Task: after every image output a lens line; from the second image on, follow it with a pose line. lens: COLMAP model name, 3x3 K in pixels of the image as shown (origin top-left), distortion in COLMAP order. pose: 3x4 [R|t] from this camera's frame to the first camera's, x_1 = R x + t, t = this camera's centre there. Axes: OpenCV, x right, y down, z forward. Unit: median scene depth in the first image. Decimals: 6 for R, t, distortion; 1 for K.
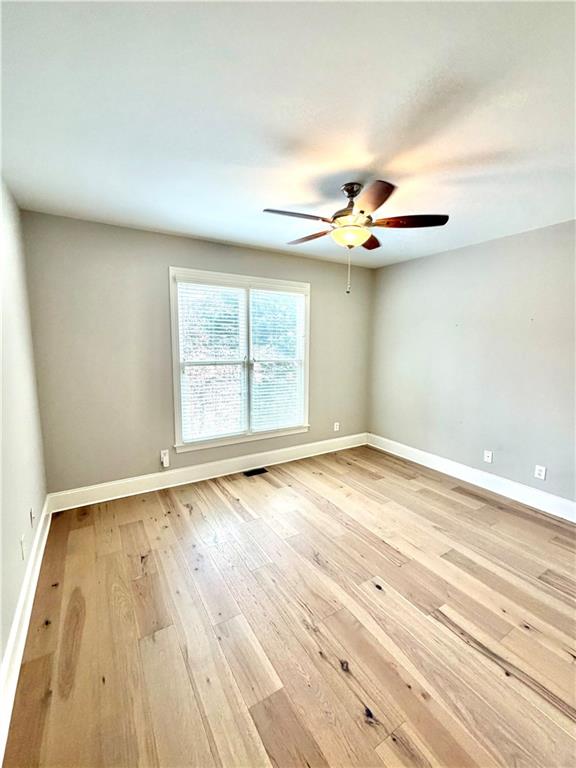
lens RADIAL K [[308.4, 0, 287.1], [0, 308.4, 381.3], [0, 0, 1]] dist [0.000014, -0.000060]
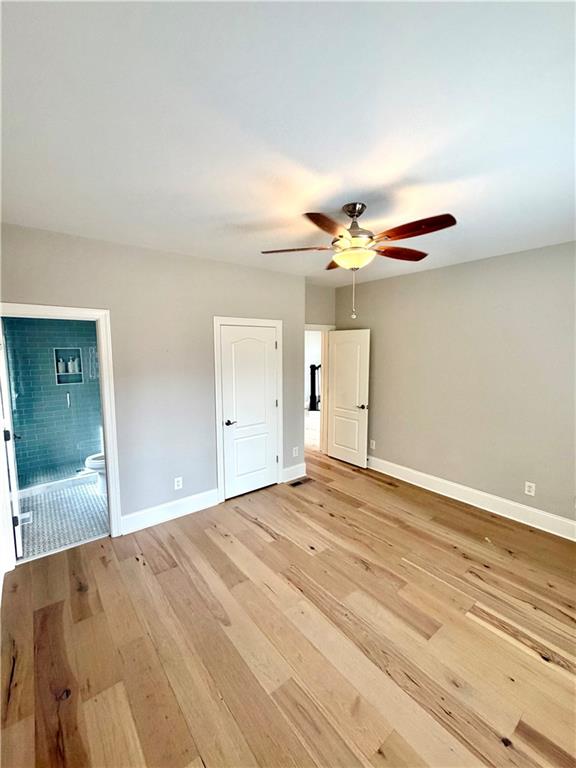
lens RADIAL K [[308.4, 0, 287.1], [0, 308.4, 381.3], [0, 0, 1]] dist [0.000014, -0.000060]
pose [[-0.992043, 0.006471, -0.125732, 0.581673], [-0.023779, 0.971074, 0.237593, -0.349730], [0.123632, 0.238693, -0.963193, 2.147529]]
